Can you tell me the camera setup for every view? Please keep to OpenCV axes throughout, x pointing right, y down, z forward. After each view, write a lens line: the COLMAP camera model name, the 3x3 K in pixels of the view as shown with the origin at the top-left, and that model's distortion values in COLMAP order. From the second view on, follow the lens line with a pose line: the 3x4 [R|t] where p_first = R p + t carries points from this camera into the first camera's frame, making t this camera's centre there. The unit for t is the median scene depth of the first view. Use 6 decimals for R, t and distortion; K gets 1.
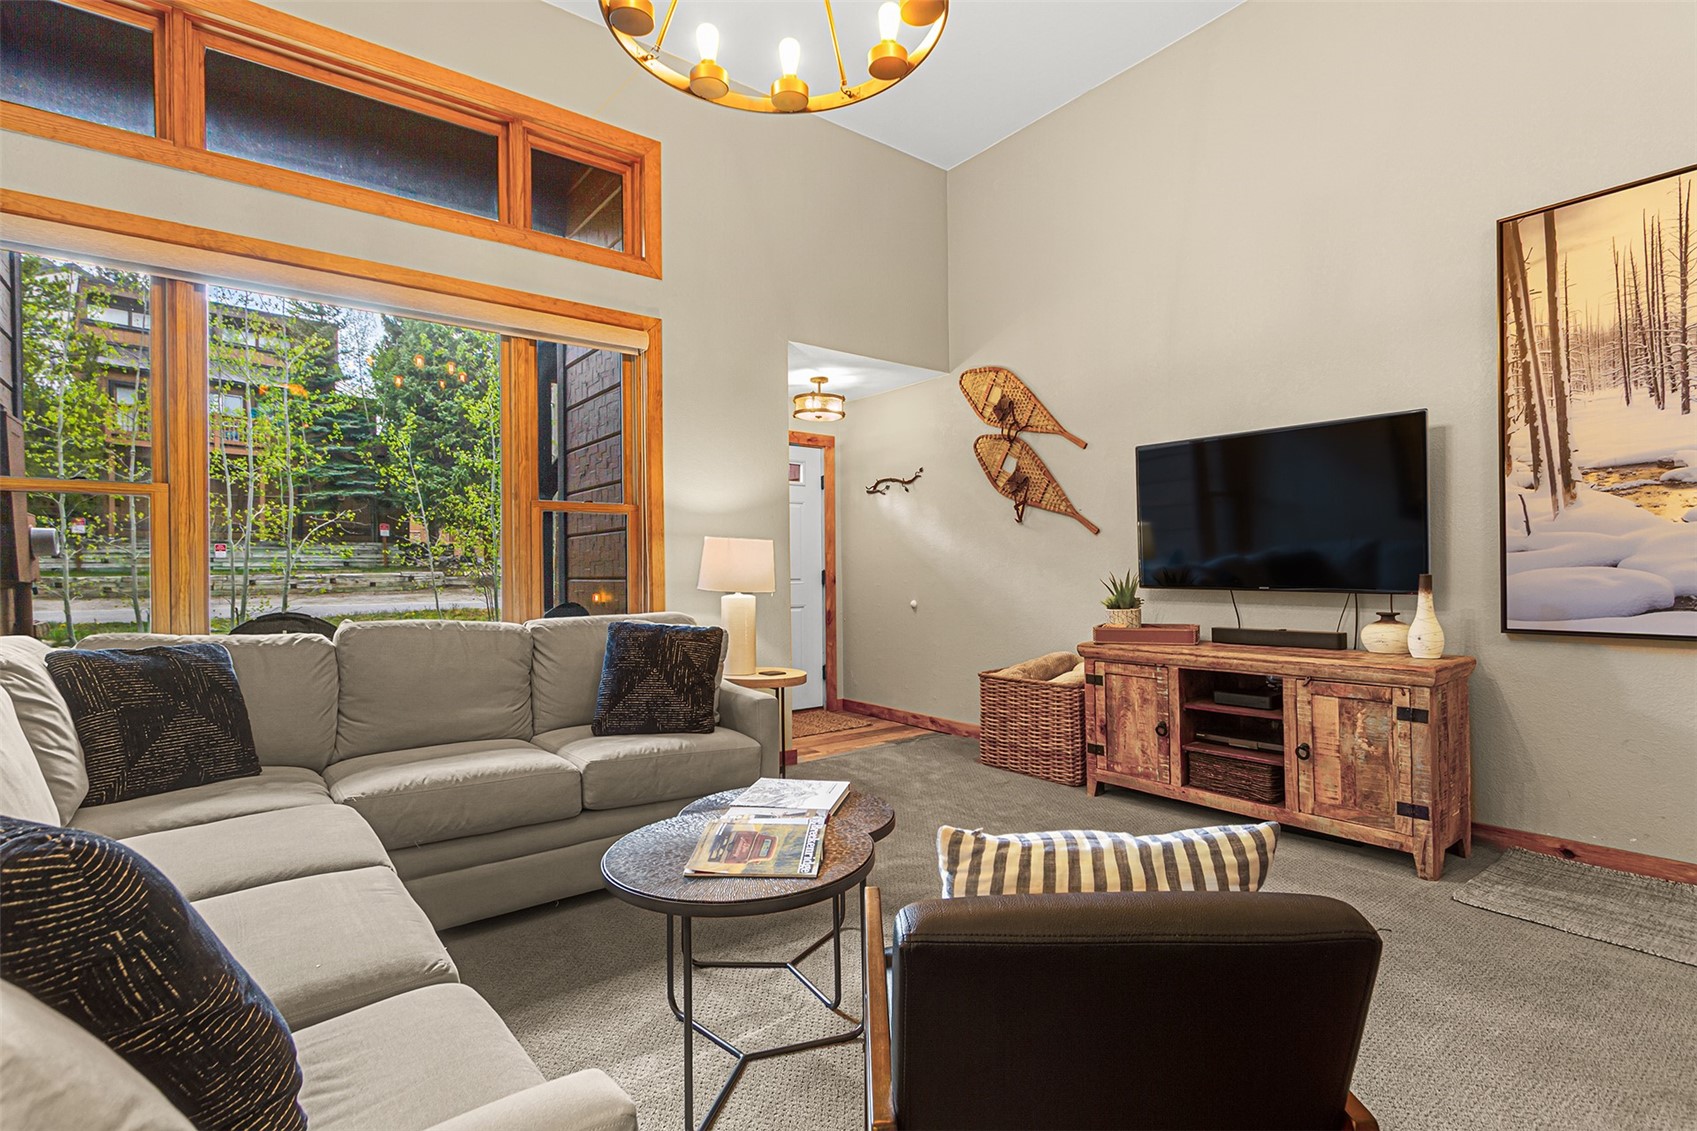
lens RADIAL K [[811.6, 0, 848.5], [0, 811.6, 565.5], [0, 0, 1]] dist [0.002485, -0.000069]
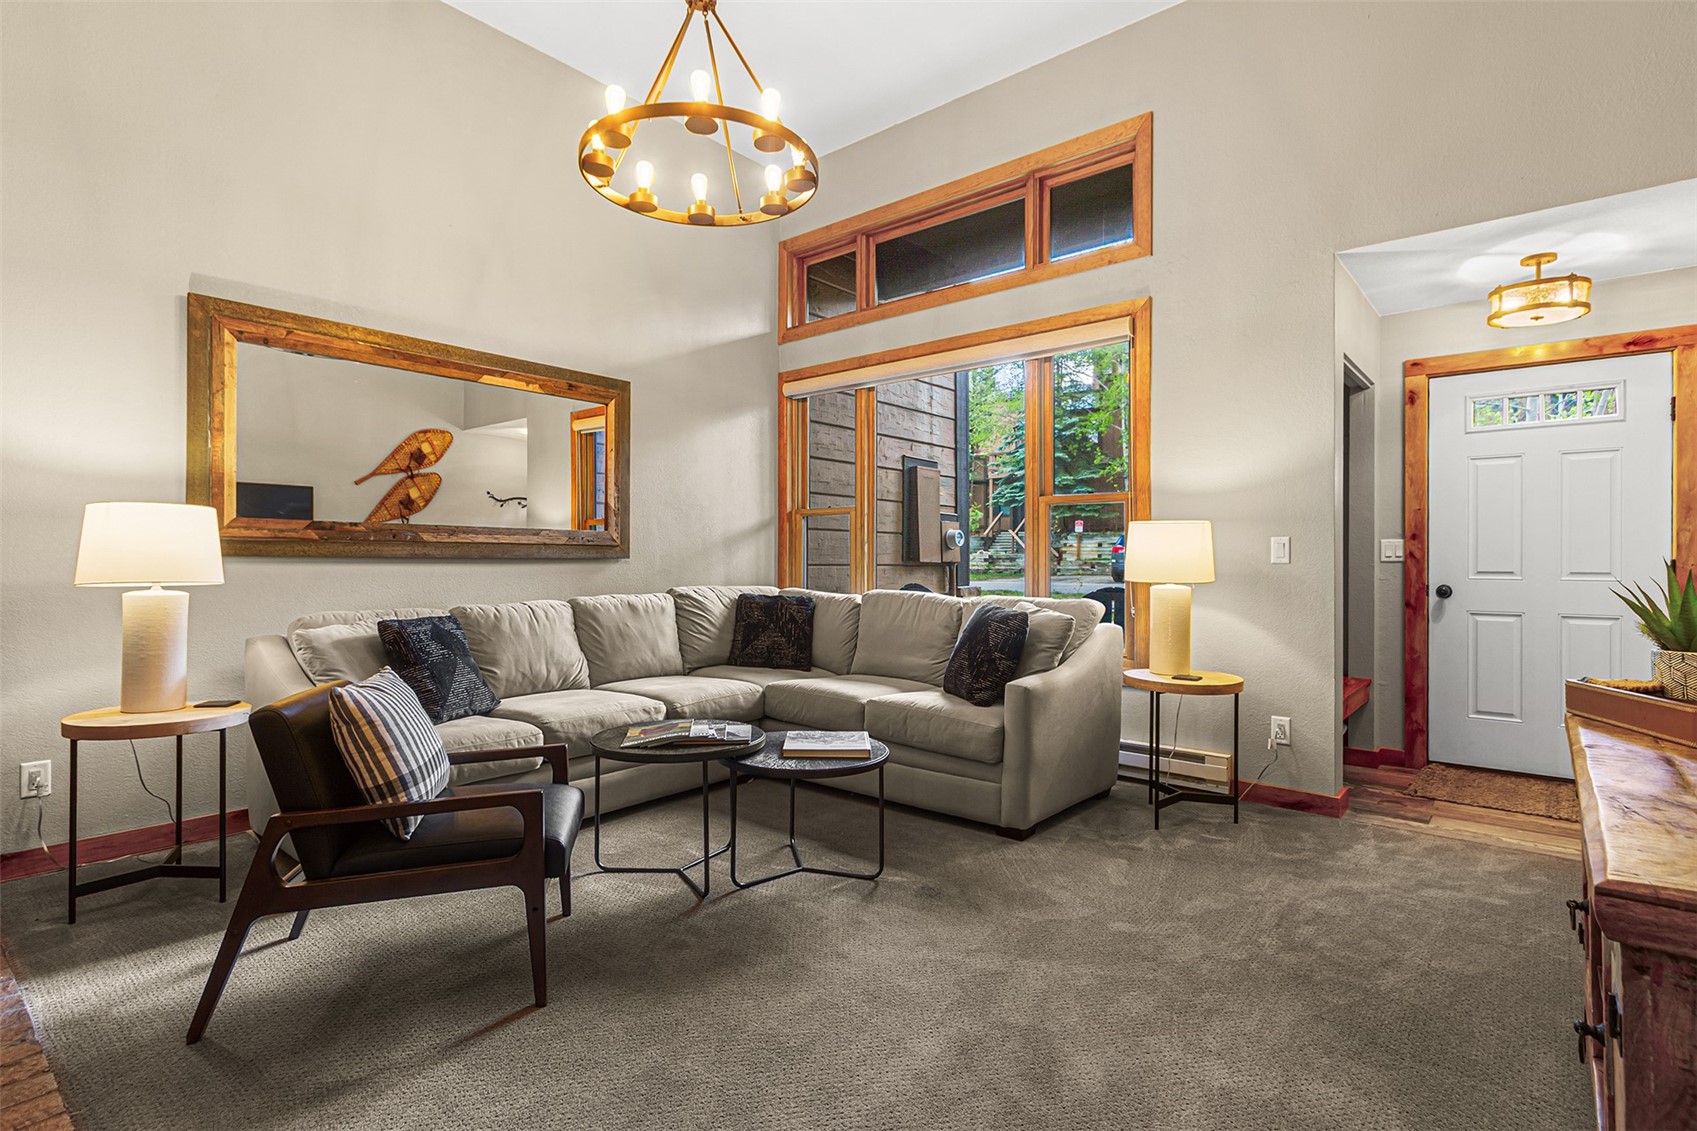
lens RADIAL K [[811.6, 0, 848.5], [0, 811.6, 565.5], [0, 0, 1]] dist [0.002485, -0.000069]
pose [[0.203778, 0.010816, -0.978957, 0.633416], [0.002041, 0.999932, 0.011472, 0.003502], [0.979015, -0.004336, 0.203742, 0.450336]]
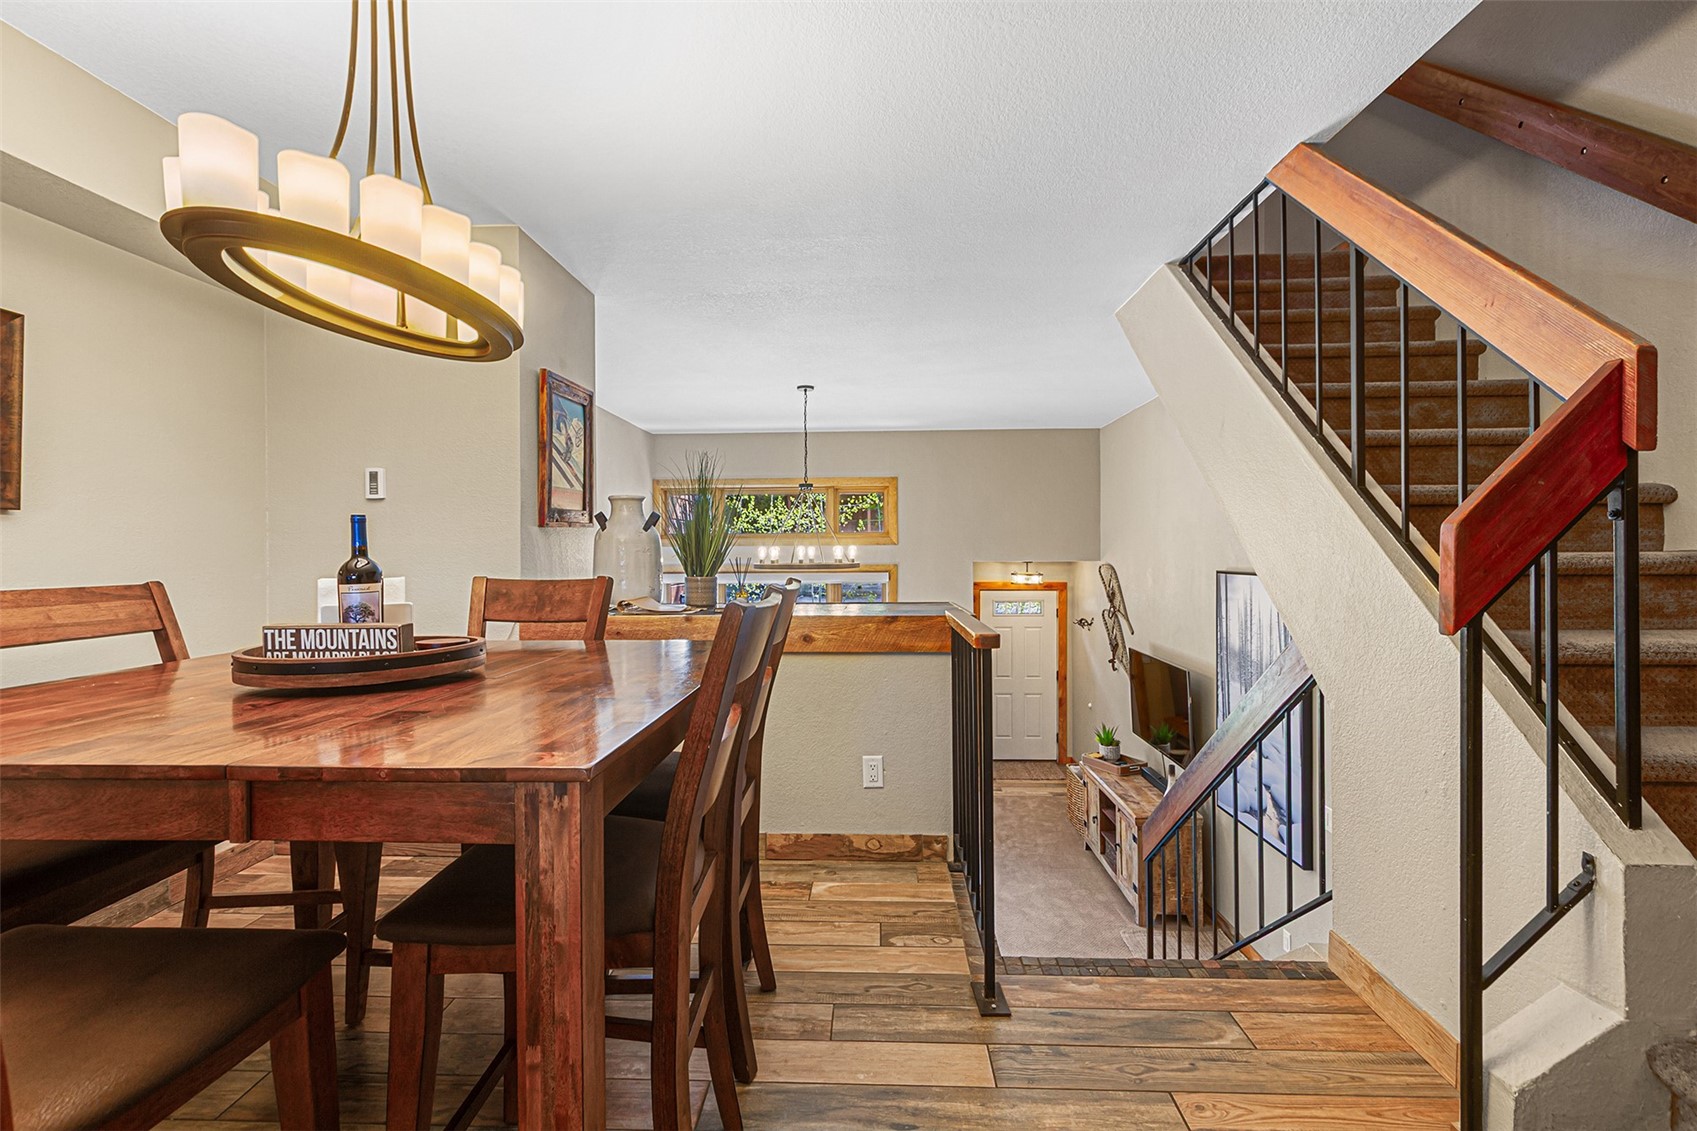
lens RADIAL K [[797.8, 0, 843.5], [0, 797.8, 563.3], [0, 0, 1]] dist [0.002252, -0.000125]
pose [[0.762303, 0.014155, -0.647065, 0.939091], [0.002265, 0.999696, 0.024538, -0.348417], [0.647216, -0.020172, 0.762040, -0.586688]]
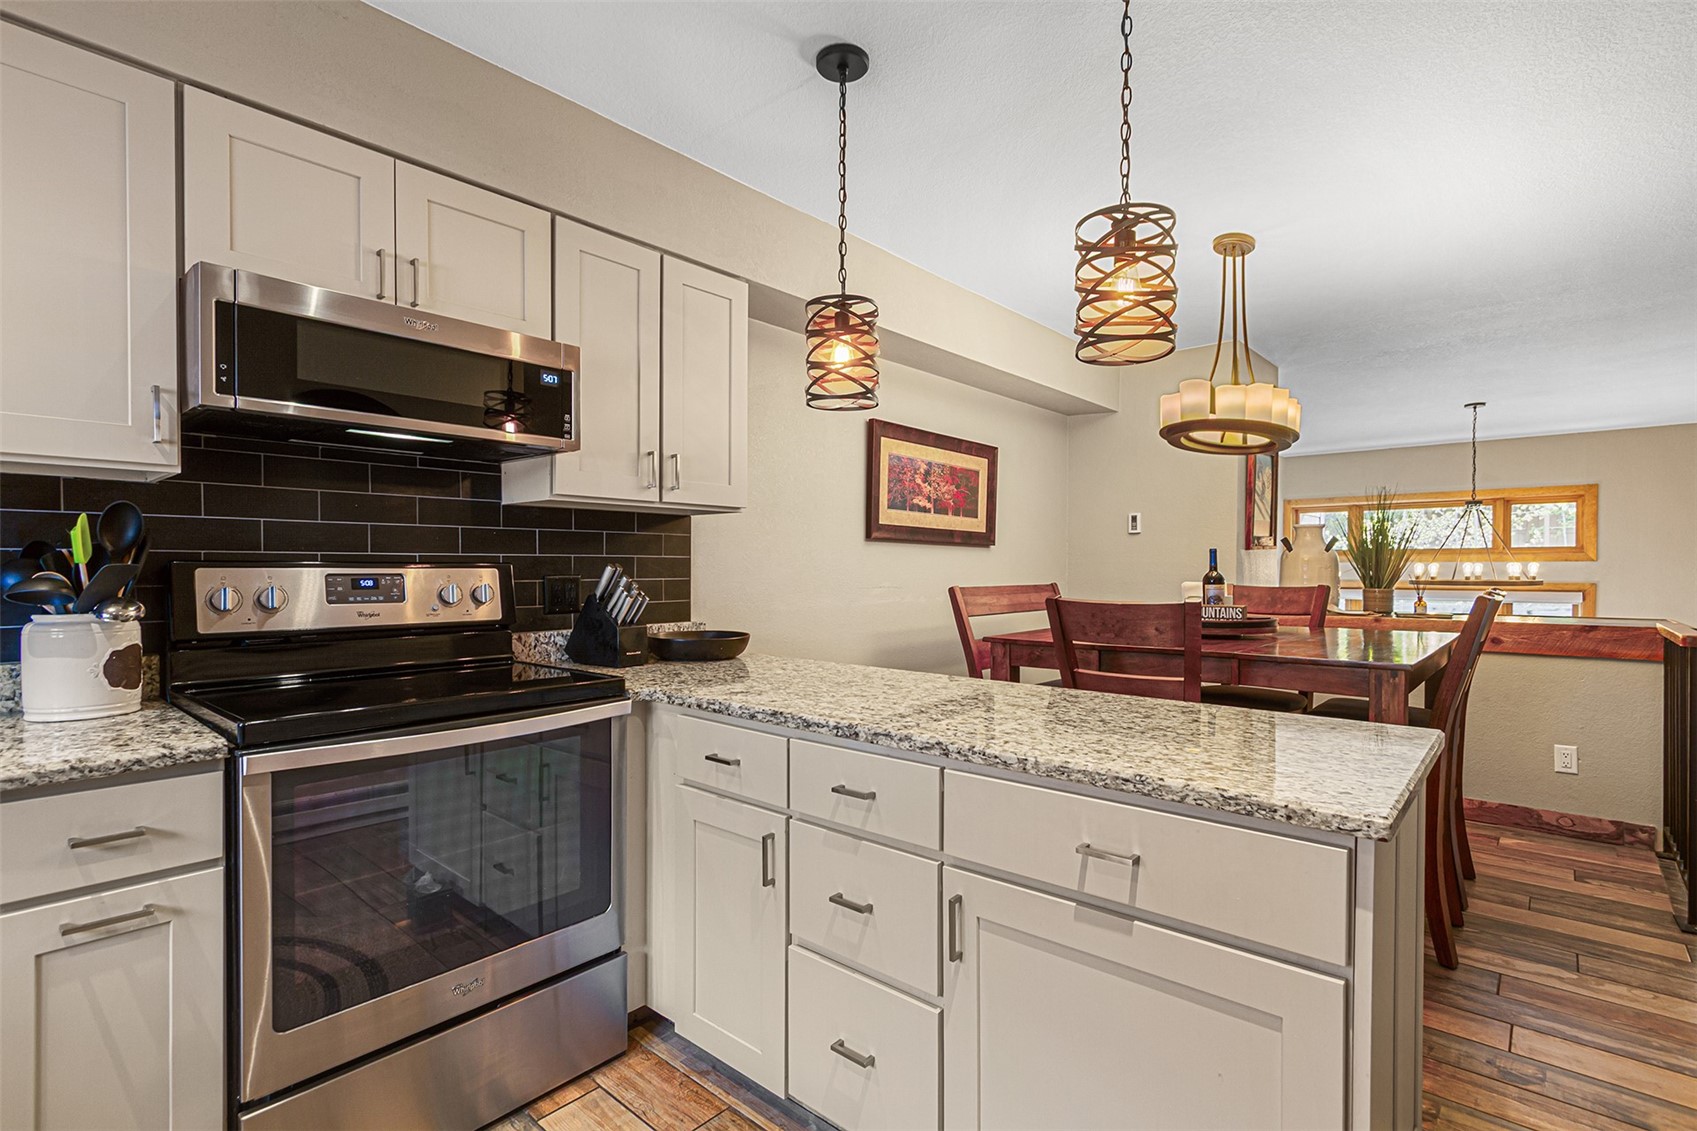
lens RADIAL K [[798.6, 0, 849.8], [0, 798.6, 578.5], [0, 0, 1]] dist [0.003564, -0.001487]
pose [[0.183348, 0.022076, -0.982800, 1.174946], [0.003885, 0.999724, 0.023181, -0.353828], [0.983040, -0.008068, 0.183211, -0.909935]]
